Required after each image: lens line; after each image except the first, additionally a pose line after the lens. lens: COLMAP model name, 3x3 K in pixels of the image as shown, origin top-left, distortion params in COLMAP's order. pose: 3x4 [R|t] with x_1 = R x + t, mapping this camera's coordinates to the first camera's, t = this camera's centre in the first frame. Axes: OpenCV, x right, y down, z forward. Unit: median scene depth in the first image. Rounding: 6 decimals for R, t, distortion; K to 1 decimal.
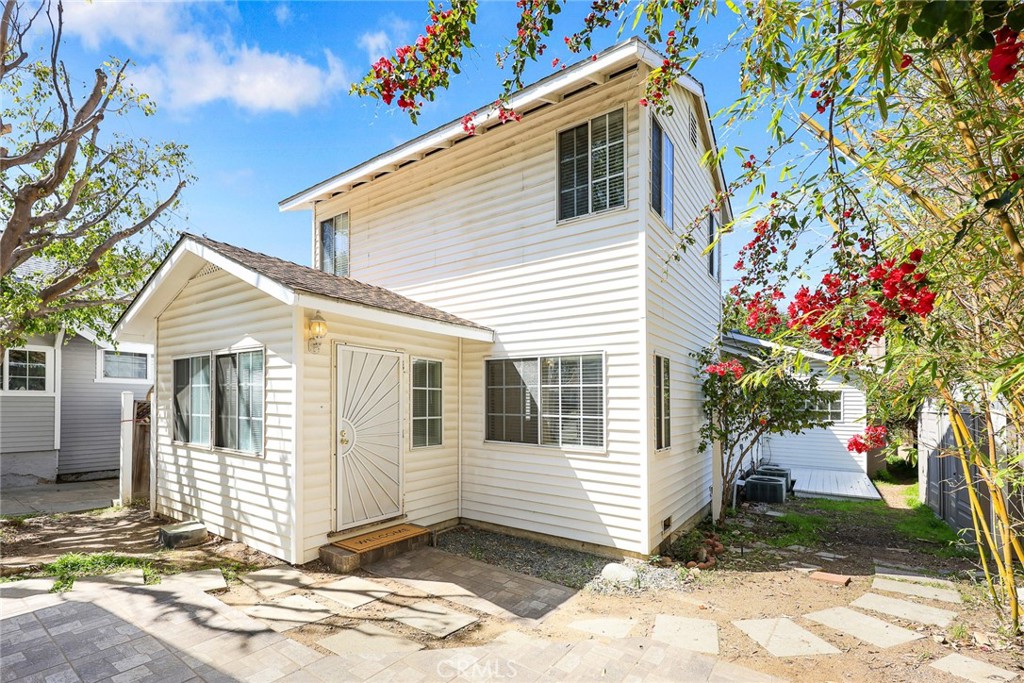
lens RADIAL K [[444.9, 0, 512.0], [0, 444.9, 341.5], [0, 0, 1]] dist [-0.034406, 0.000012]
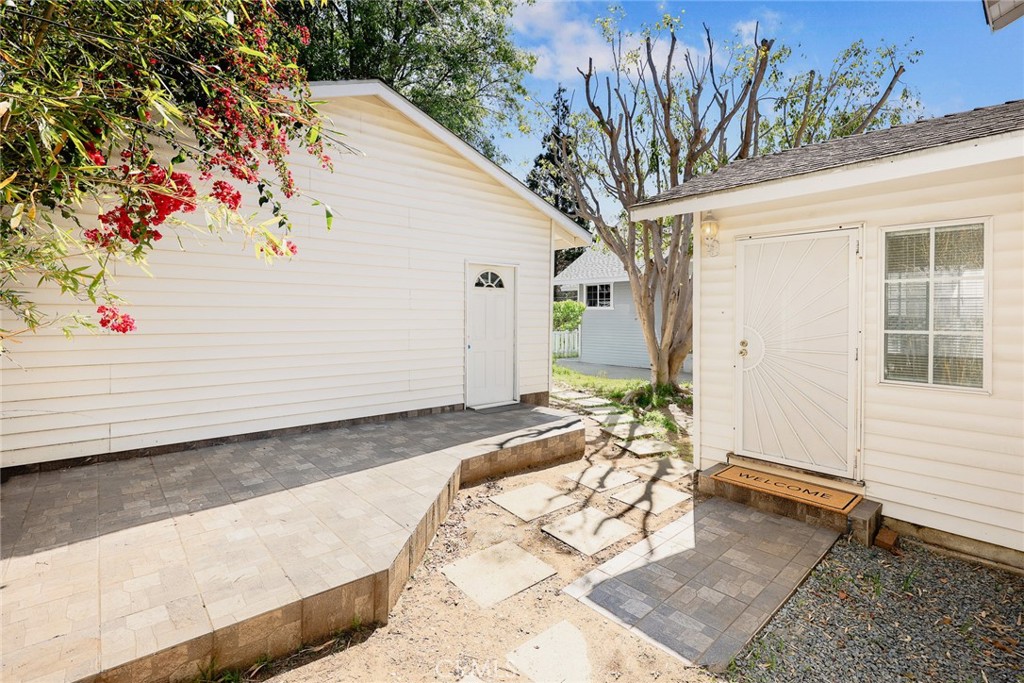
lens RADIAL K [[491.5, 0, 510.3], [0, 491.5, 316.2], [0, 0, 1]] dist [0.000478, 0.000066]
pose [[-0.252451, 0.002308, -0.967607, 0.780424], [0.131841, 0.990753, -0.032034, 0.160159], [0.958586, -0.135657, -0.250421, 1.017265]]
